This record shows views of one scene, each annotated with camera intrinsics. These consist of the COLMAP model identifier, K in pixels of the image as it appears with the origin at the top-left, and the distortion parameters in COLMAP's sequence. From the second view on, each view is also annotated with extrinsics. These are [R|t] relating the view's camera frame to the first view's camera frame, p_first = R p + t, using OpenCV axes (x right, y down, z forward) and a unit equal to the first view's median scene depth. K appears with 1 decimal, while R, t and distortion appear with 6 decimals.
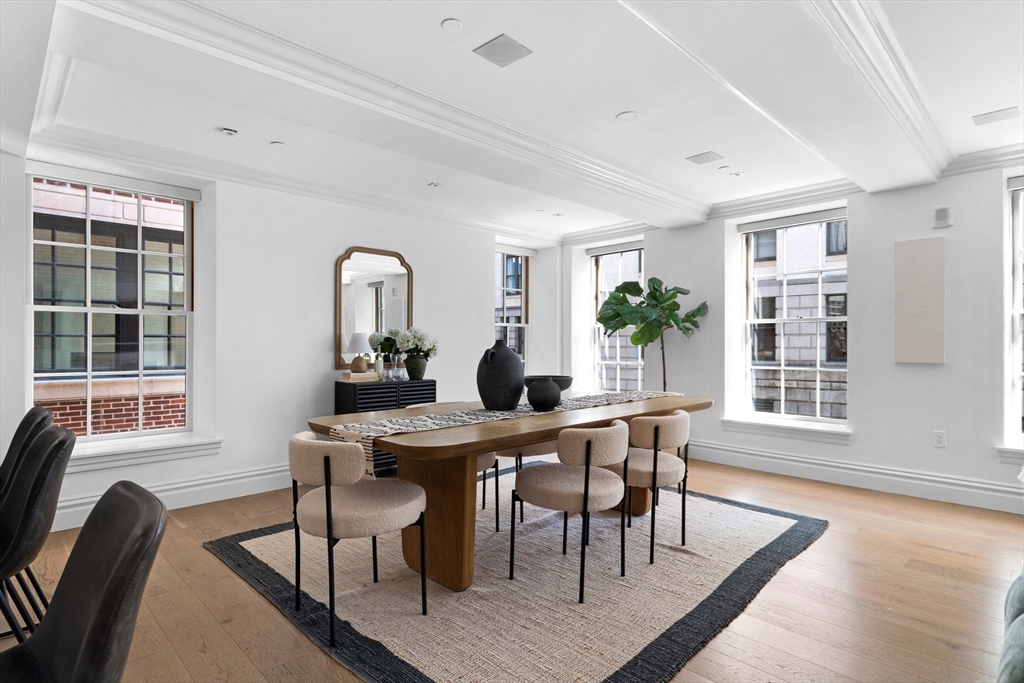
lens RADIAL K [[537.5, 0, 508.9], [0, 537.5, 342.1], [0, 0, 1]] dist [0.002427, 0.001066]
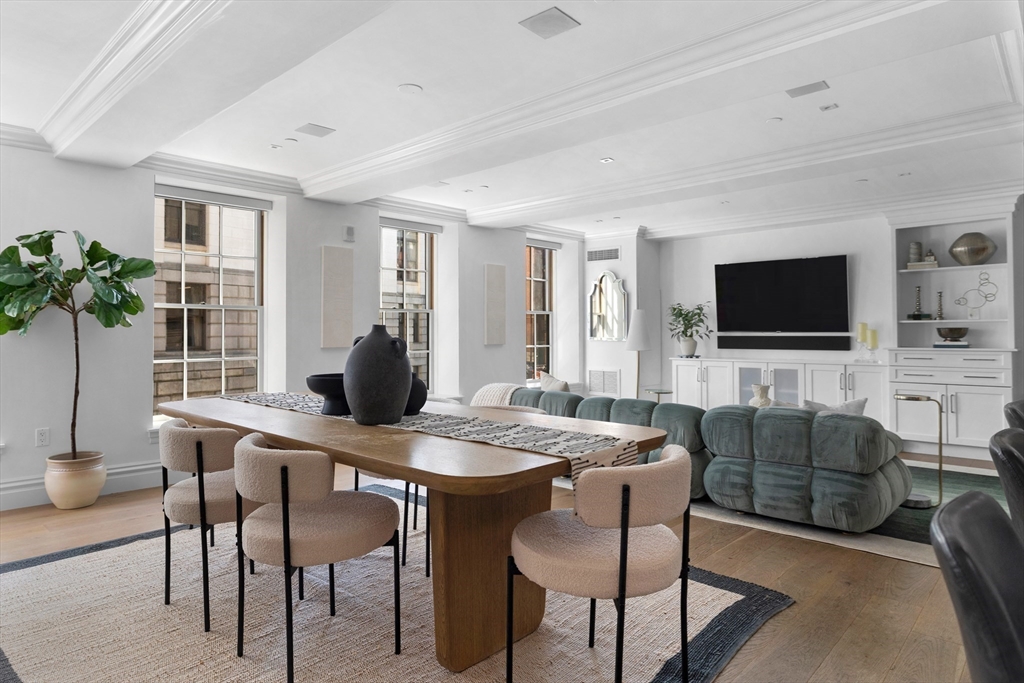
lens RADIAL K [[613.9, 0, 503.3], [0, 613.9, 321.0], [0, 0, 1]] dist [-0.005701, 0.003019]
pose [[-0.044471, 0.018351, 0.998842, -0.687729], [0.001484, 0.999831, -0.018304, 0.004875], [-0.999010, 0.000668, -0.044491, 0.703610]]
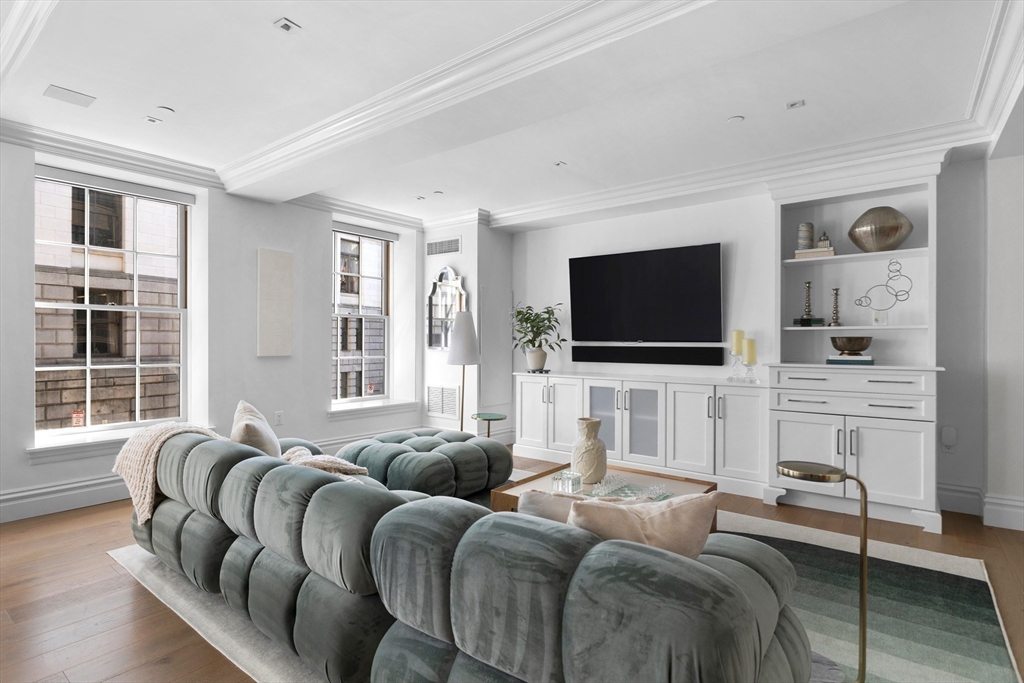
lens RADIAL K [[508.4, 0, 514.4], [0, 508.4, 342.5], [0, 0, 1]] dist [-0.005147, 0.000731]
pose [[-0.138971, -0.002860, 0.990292, -0.065894], [-0.004287, 0.999988, 0.002286, 0.006110], [-0.990287, -0.003928, -0.138981, 0.272612]]
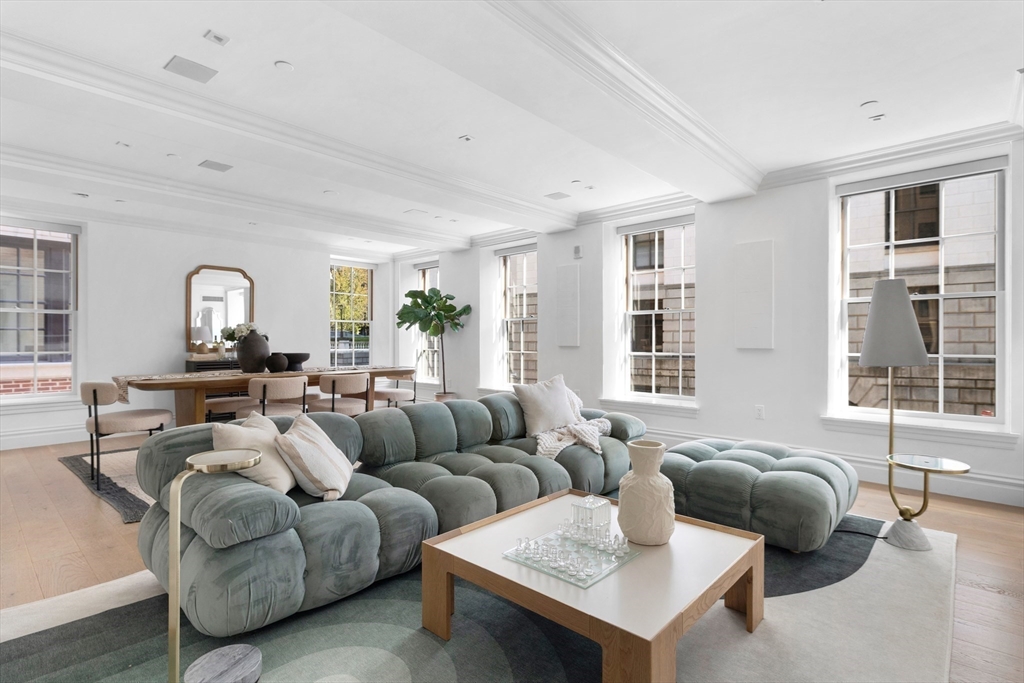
lens RADIAL K [[504.5, 0, 508.2], [0, 504.5, 345.0], [0, 0, 1]] dist [0.002444, -0.000258]
pose [[0.998398, -0.000548, 0.056587, 0.524477], [-0.000130, 0.999928, 0.011984, 0.018814], [-0.056590, -0.011972, 0.998326, -0.440491]]
